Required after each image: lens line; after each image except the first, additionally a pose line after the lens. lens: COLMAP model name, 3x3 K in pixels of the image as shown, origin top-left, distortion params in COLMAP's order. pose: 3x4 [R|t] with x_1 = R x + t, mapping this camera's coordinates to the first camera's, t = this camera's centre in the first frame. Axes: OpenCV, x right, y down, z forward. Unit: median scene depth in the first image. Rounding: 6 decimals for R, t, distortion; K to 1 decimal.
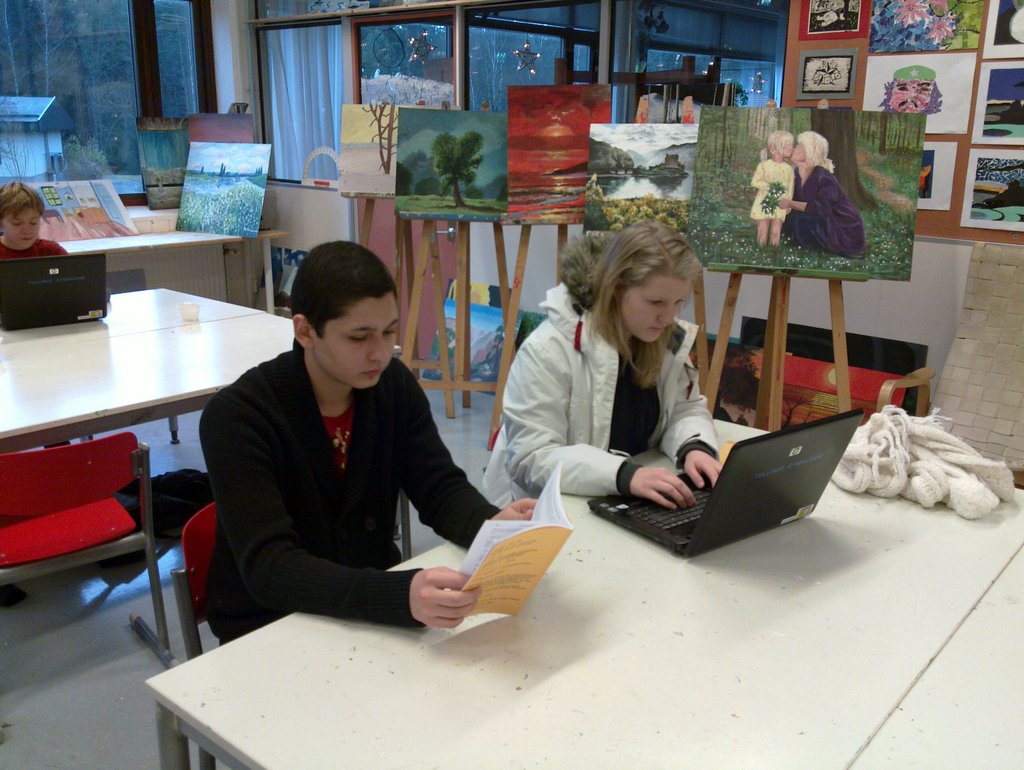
lens RADIAL K [[966.0, 0, 515.2], [0, 966.0, 395.0], [0, 0, 1]] dist [0.115394, -0.182390]
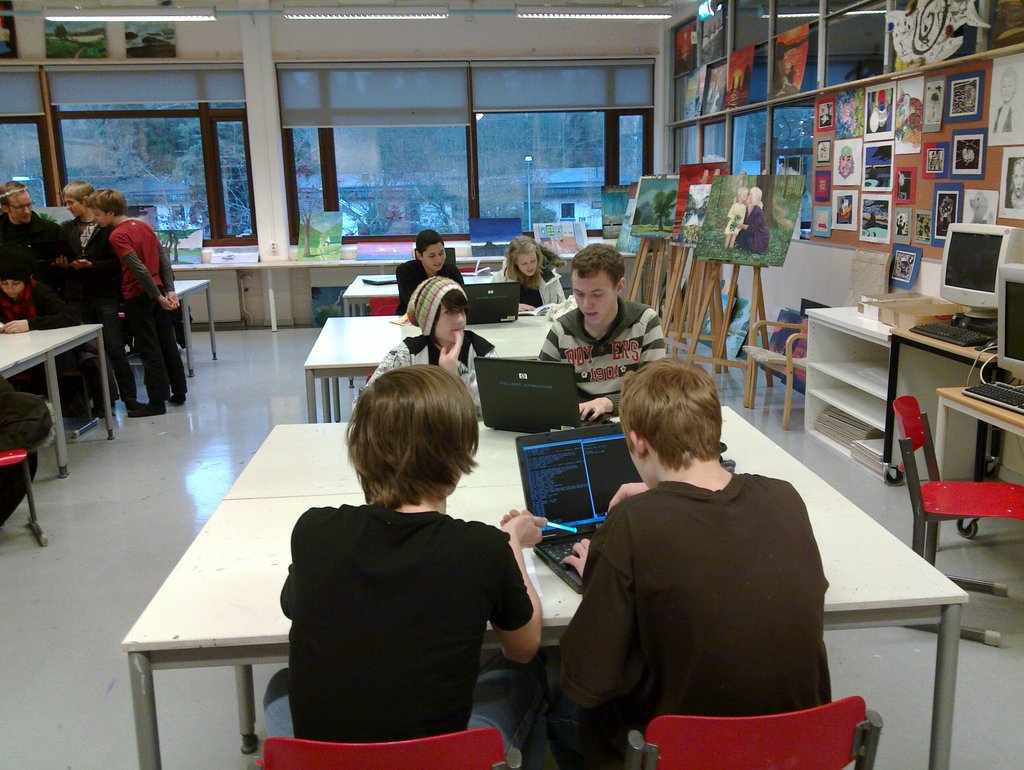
lens RADIAL K [[966.0, 0, 515.2], [0, 966.0, 395.0], [0, 0, 1]] dist [0.115394, -0.182390]
pose [[0.740929, 0.113752, -0.661880, 1.020825], [-0.147190, 0.989094, 0.005218, 0.147312], [0.655255, 0.093556, 0.749592, -0.536922]]
